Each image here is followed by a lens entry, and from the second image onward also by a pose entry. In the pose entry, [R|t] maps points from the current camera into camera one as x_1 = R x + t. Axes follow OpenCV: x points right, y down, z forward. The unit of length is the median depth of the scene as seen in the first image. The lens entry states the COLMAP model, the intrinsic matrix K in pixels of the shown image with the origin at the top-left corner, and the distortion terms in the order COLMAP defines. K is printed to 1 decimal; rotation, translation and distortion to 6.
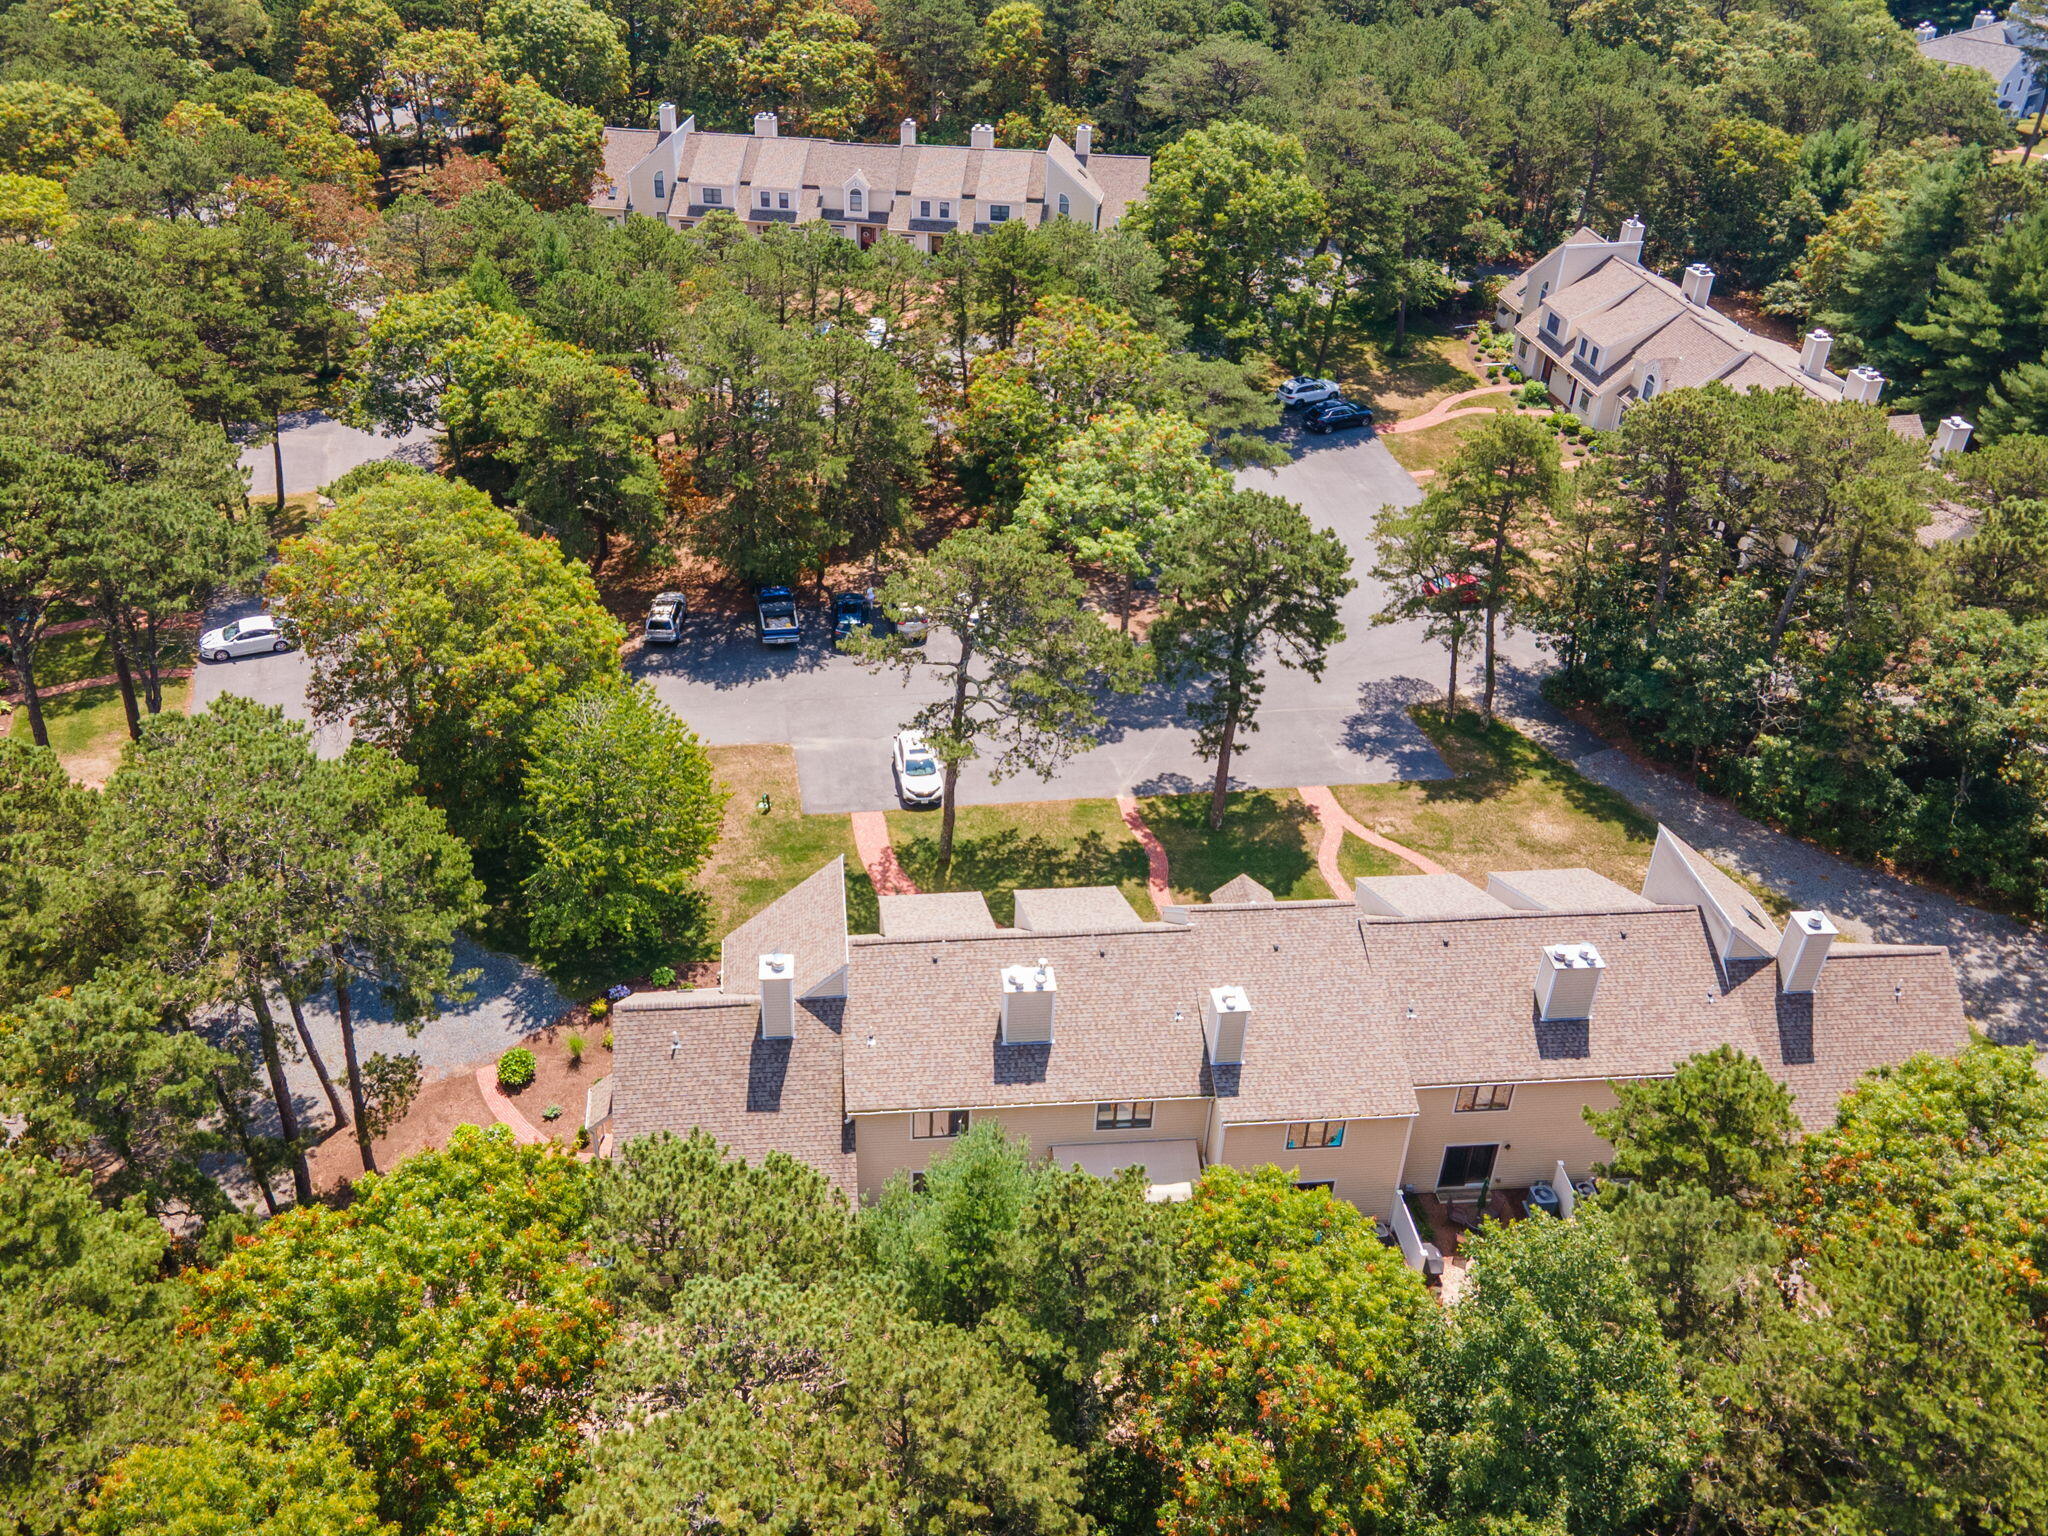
lens RADIAL K [[1746.3, 0, 1024.0], [0, 1746.3, 768.0], [0, 0, 1]] dist [-0.010506, 0.118318]
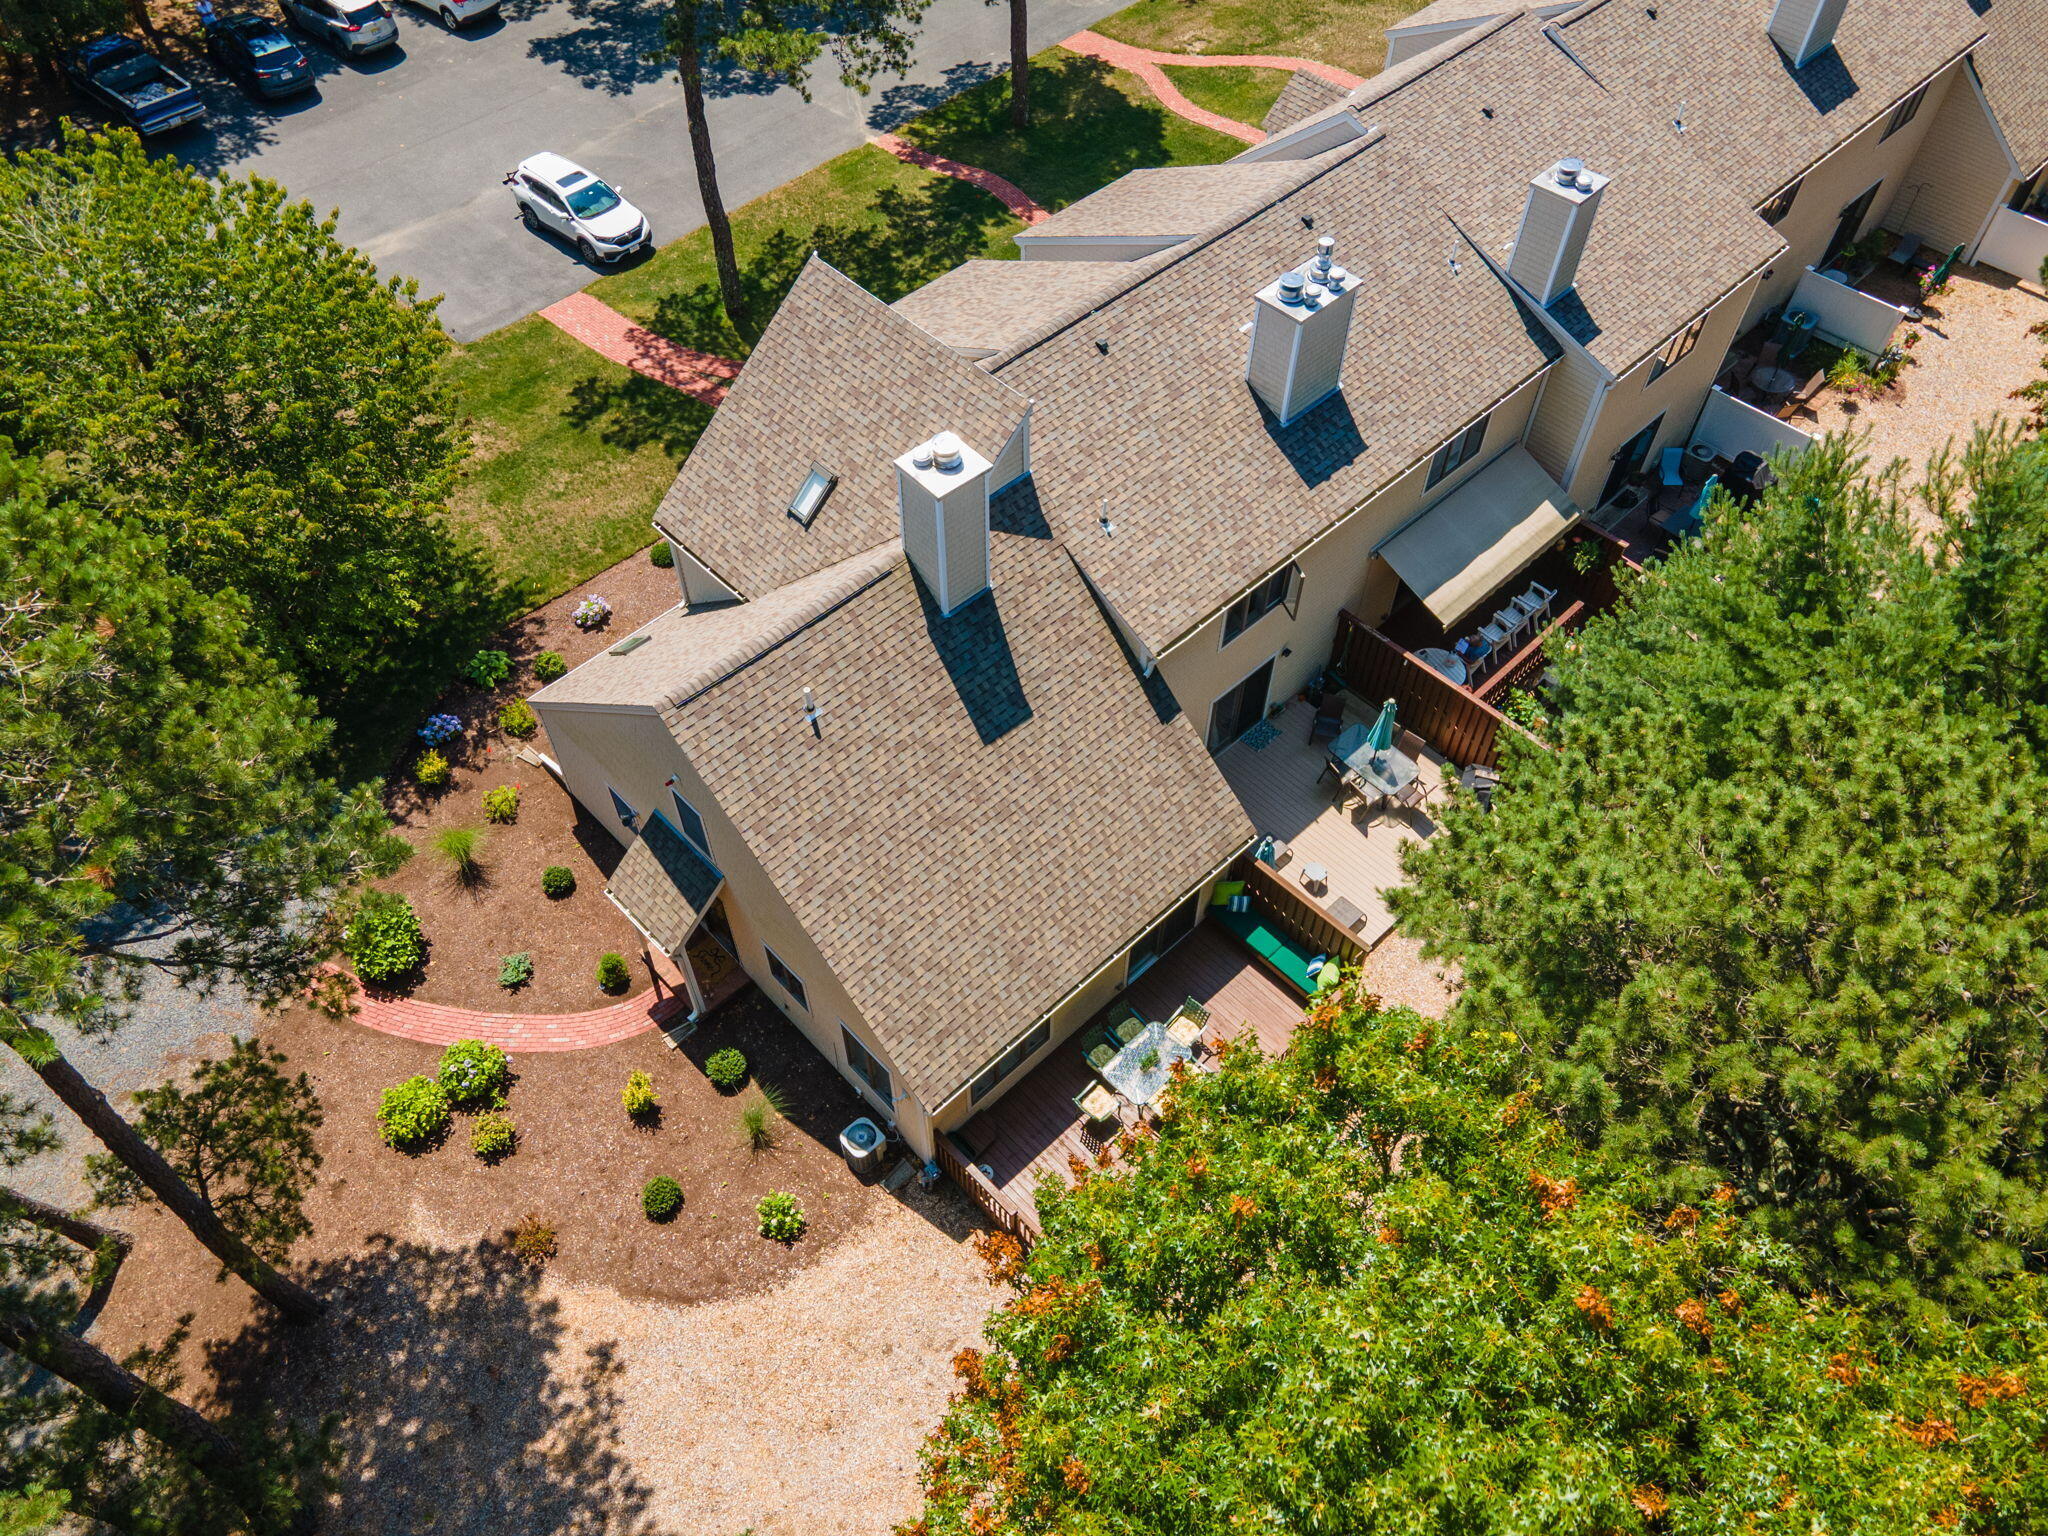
lens RADIAL K [[1446.6, 0, 1026.3], [0, 1446.6, 717.4], [0, 0, 1]] dist [-0.005687, 0.069089]
pose [[0.779729, -0.503287, 0.372458, -0.245310], [0.375578, 0.851927, 0.364914, 0.029346], [-0.500964, -0.144647, 0.853295, 0.508730]]
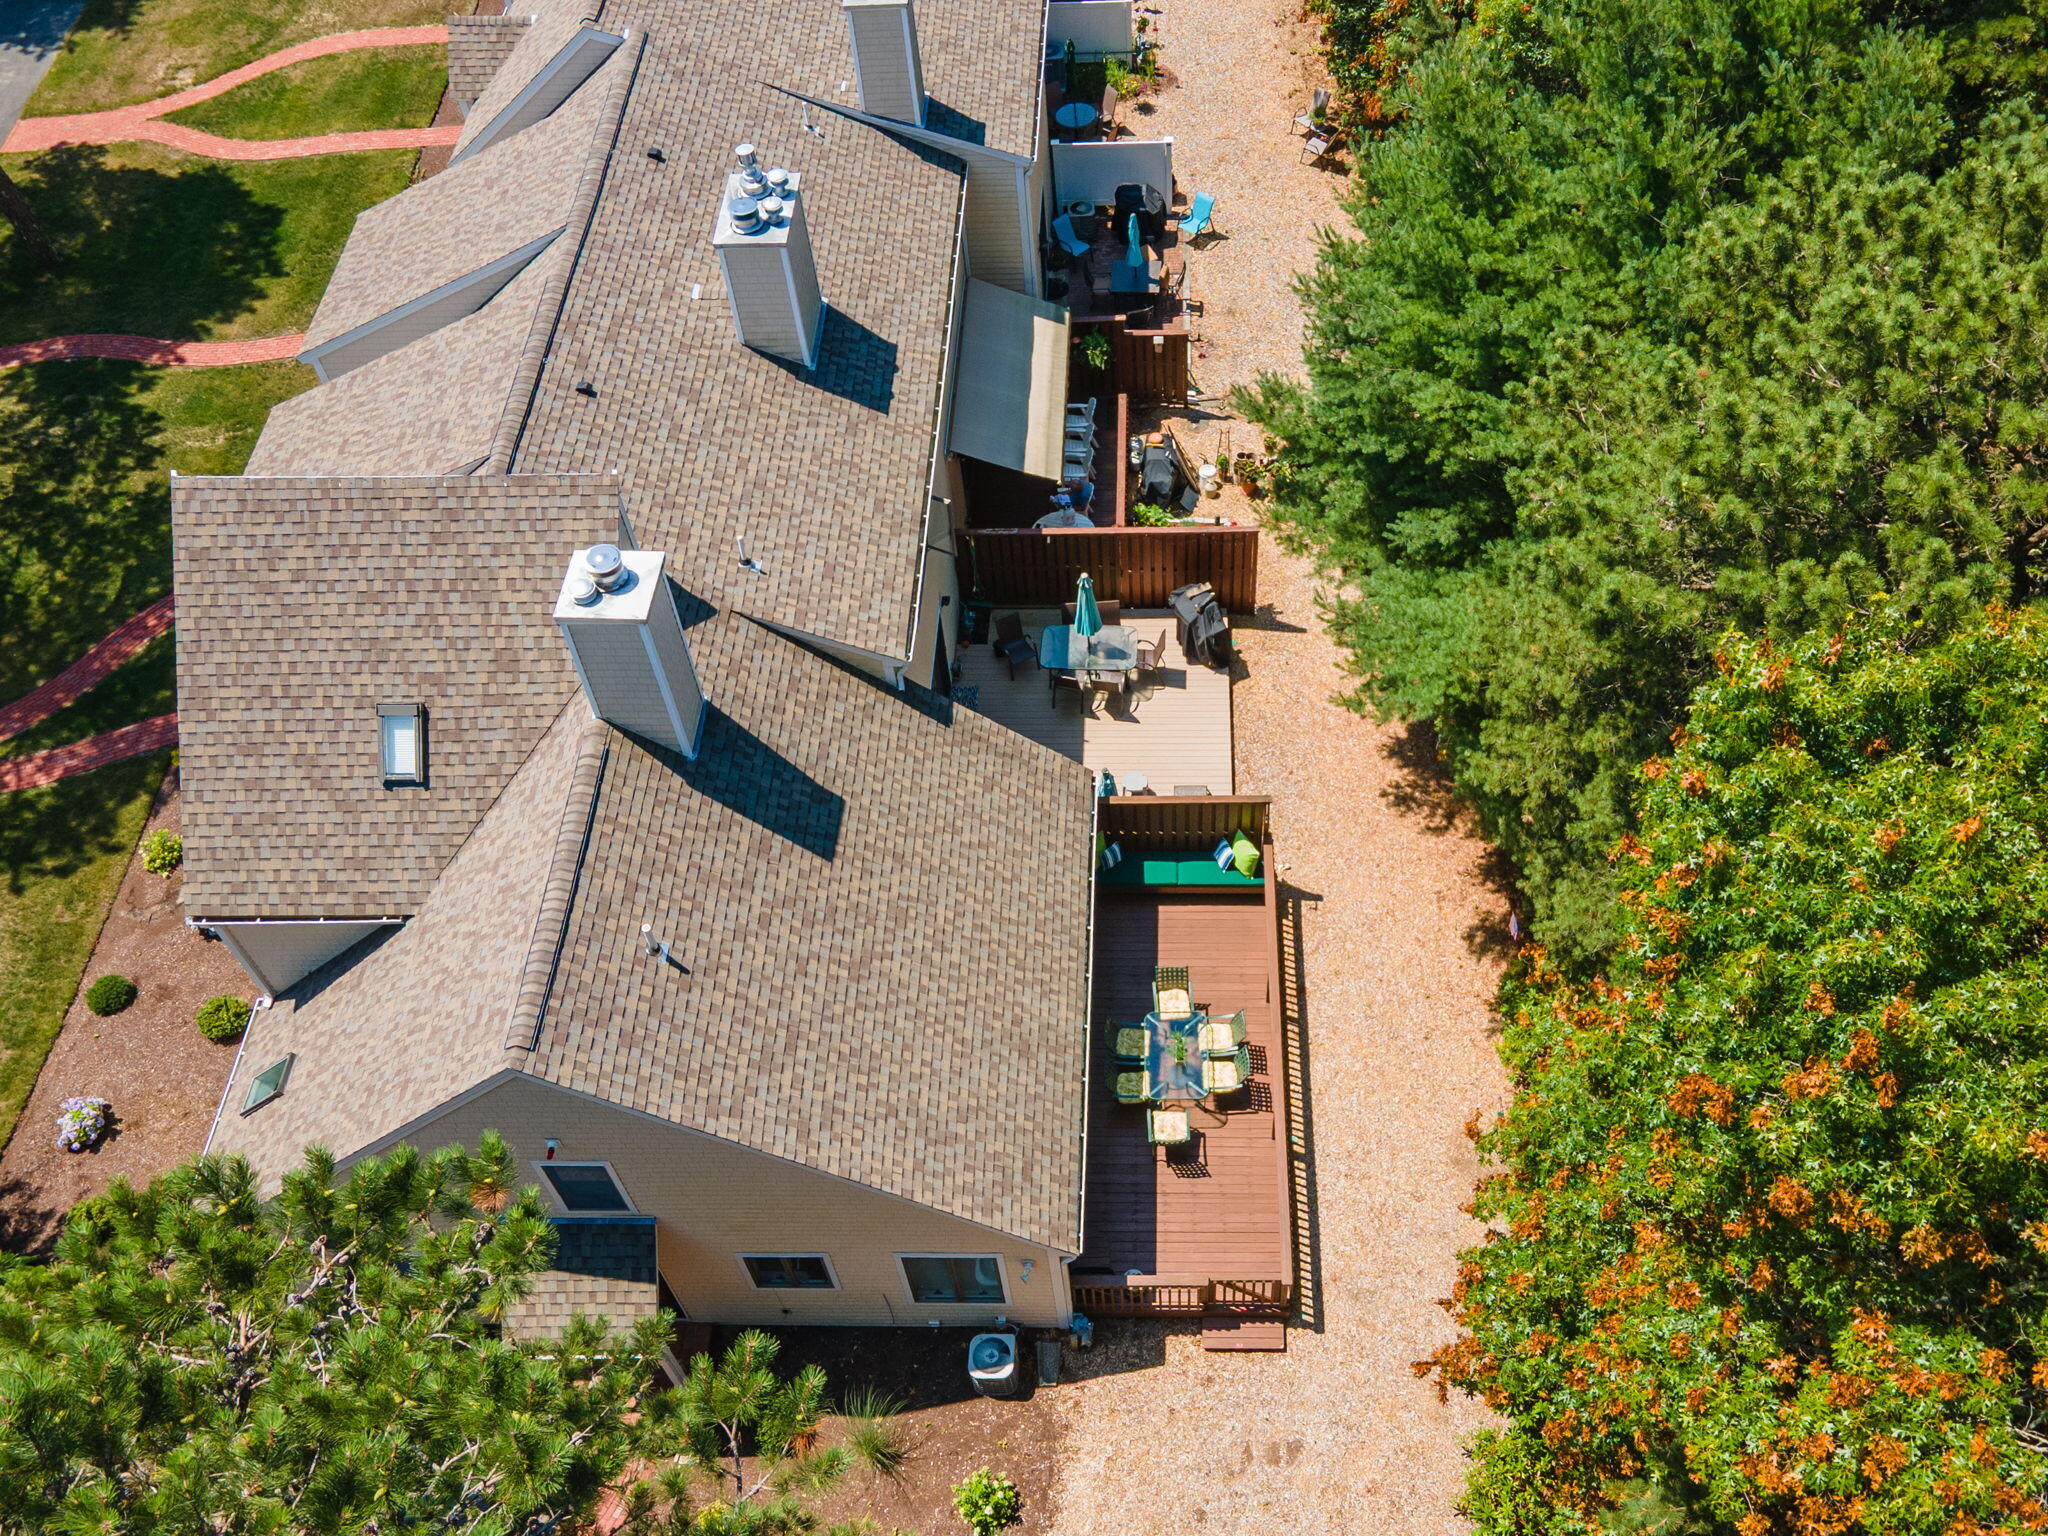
lens RADIAL K [[1746.3, 0, 1024.0], [0, 1746.3, 768.0], [0, 0, 1]] dist [-0.010506, 0.118318]
pose [[0.117890, -0.799124, 0.589493, -0.303390], [0.606075, 0.528146, 0.594755, -0.025967], [-0.786622, 0.287161, 0.546593, 0.591617]]
